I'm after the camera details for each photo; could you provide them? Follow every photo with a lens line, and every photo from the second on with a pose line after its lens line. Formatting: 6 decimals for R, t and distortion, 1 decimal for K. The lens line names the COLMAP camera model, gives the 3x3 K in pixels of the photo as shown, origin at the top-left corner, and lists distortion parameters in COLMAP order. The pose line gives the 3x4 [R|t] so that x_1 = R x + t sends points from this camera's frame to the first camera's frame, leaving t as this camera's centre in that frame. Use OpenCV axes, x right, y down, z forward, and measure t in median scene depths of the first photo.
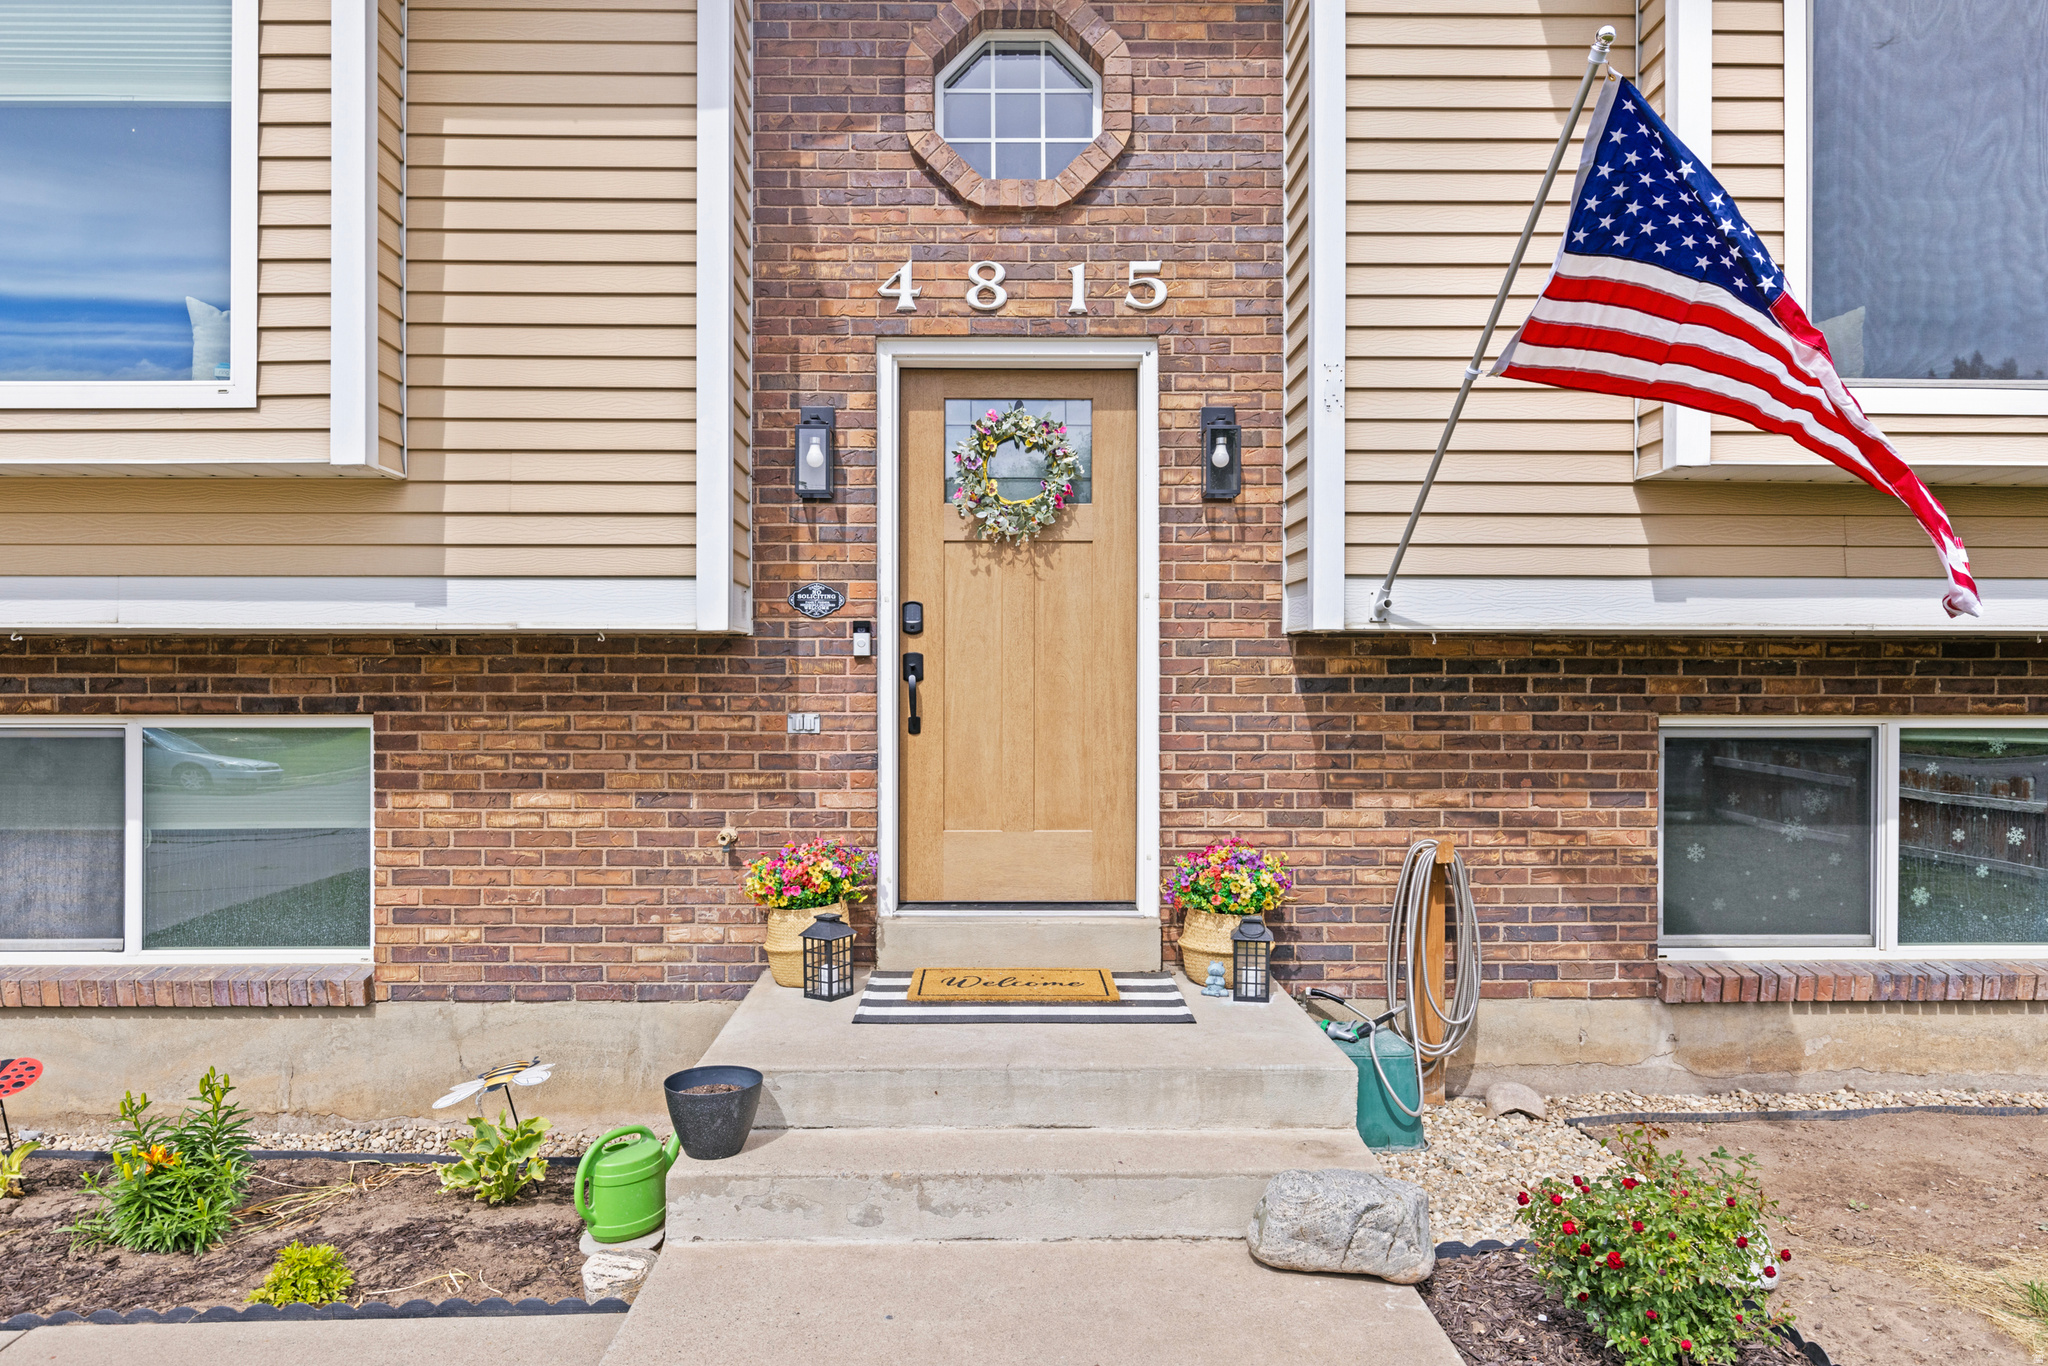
lens RADIAL K [[1405.3, 0, 1021.8], [0, 1405.3, 682.4], [0, 0, 1]] dist [-0.000017, 0.000966]
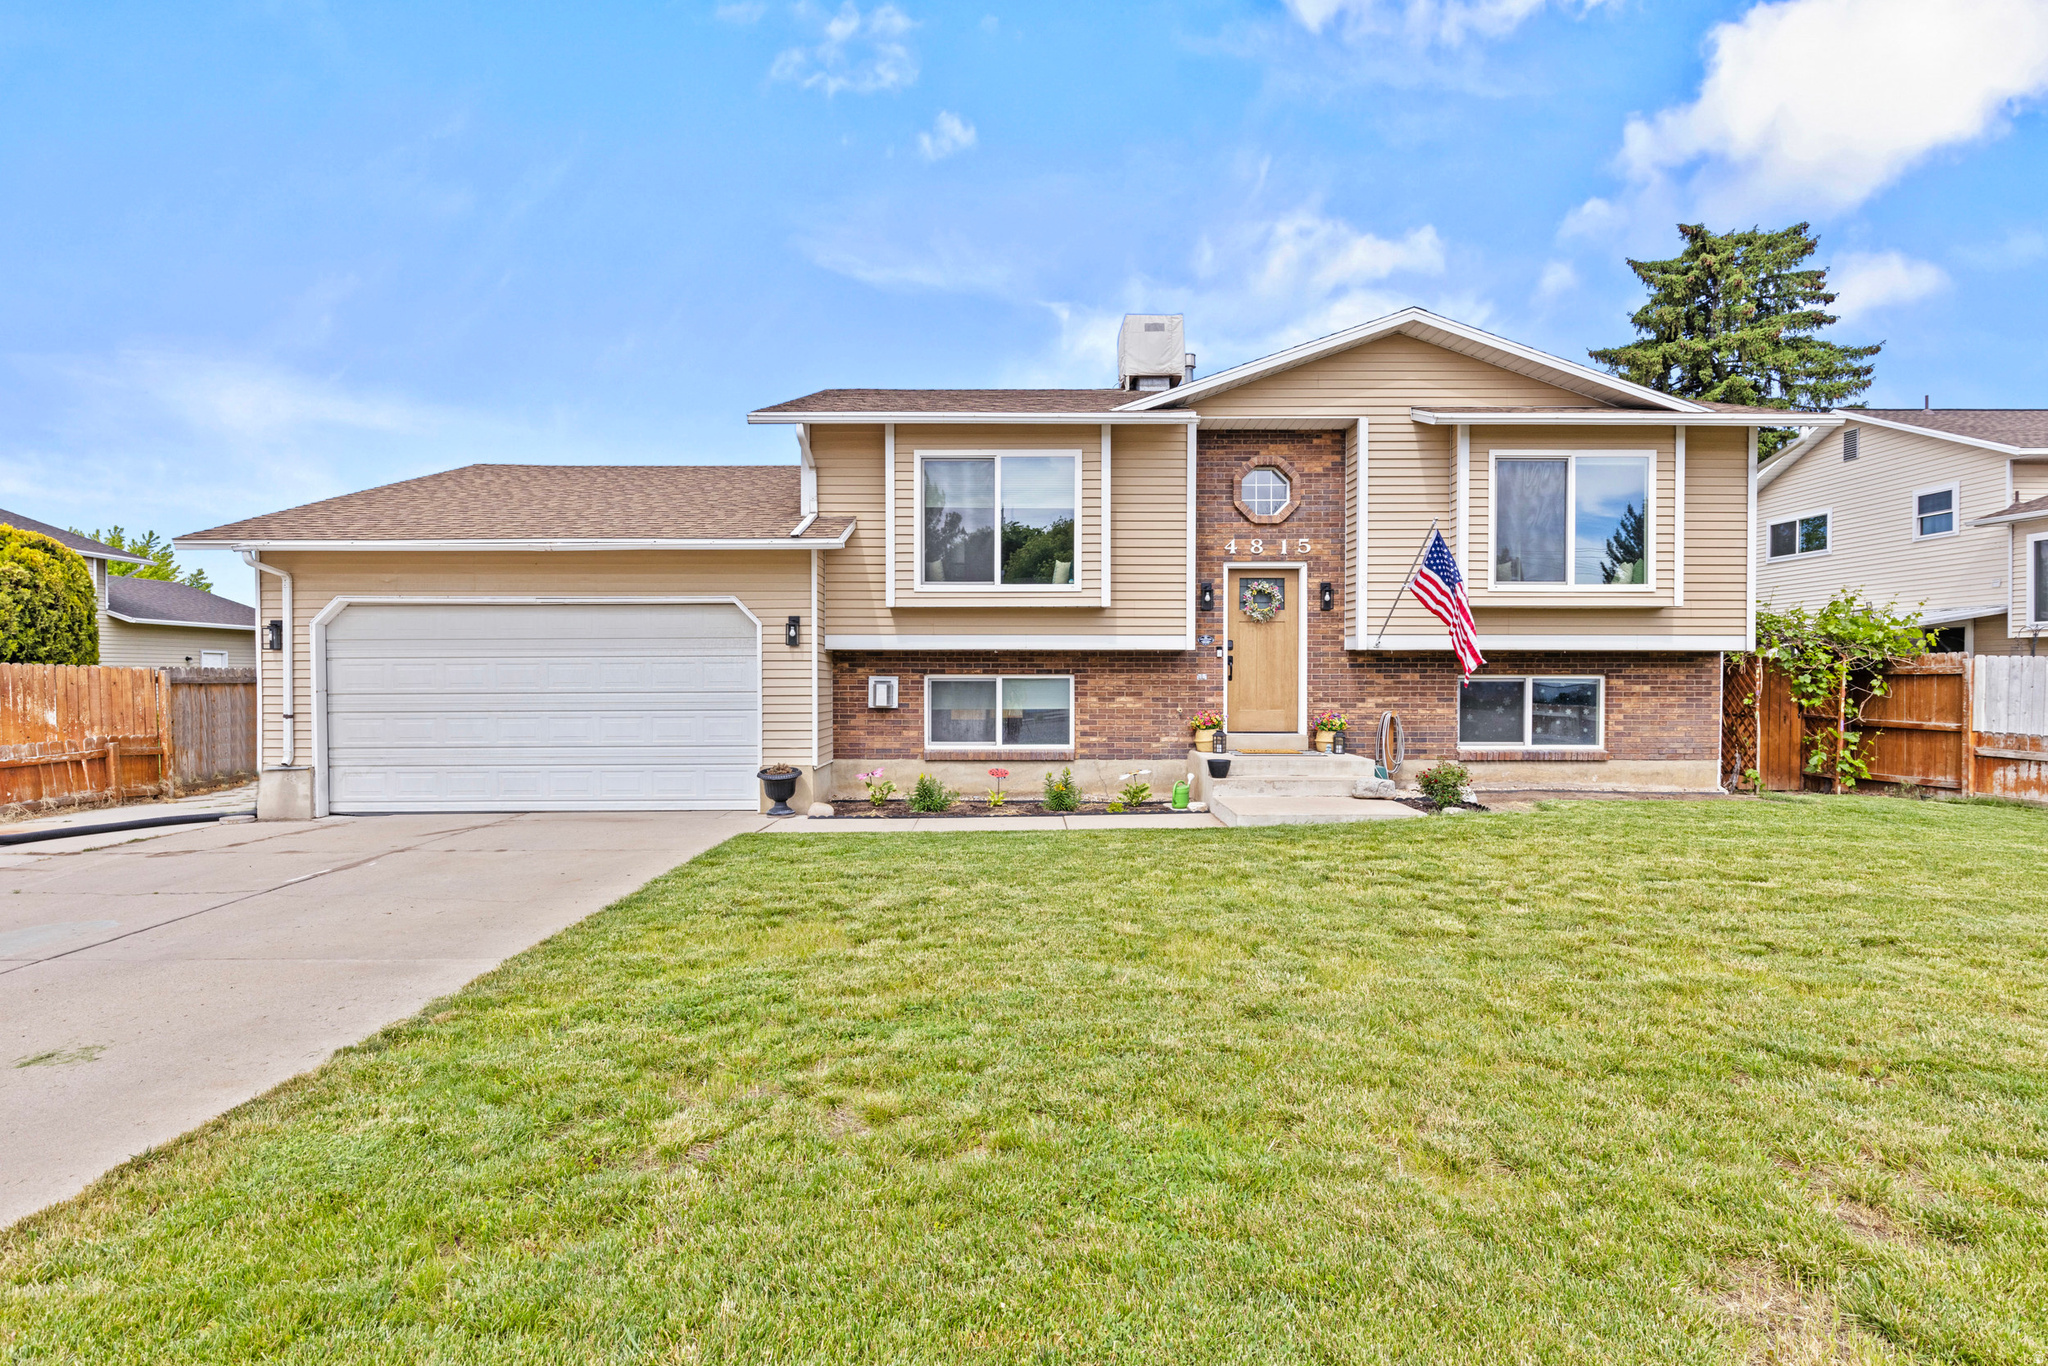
lens RADIAL K [[1069.9, 0, 1027.6], [0, 1069.9, 686.9], [0, 0, 1]] dist [-0.000667, -0.000096]
pose [[0.999941, 0.000084, -0.010847, -0.543043], [0.000050, 0.999924, 0.012338, 0.021501], [0.010847, -0.012338, 0.999865, -1.559586]]
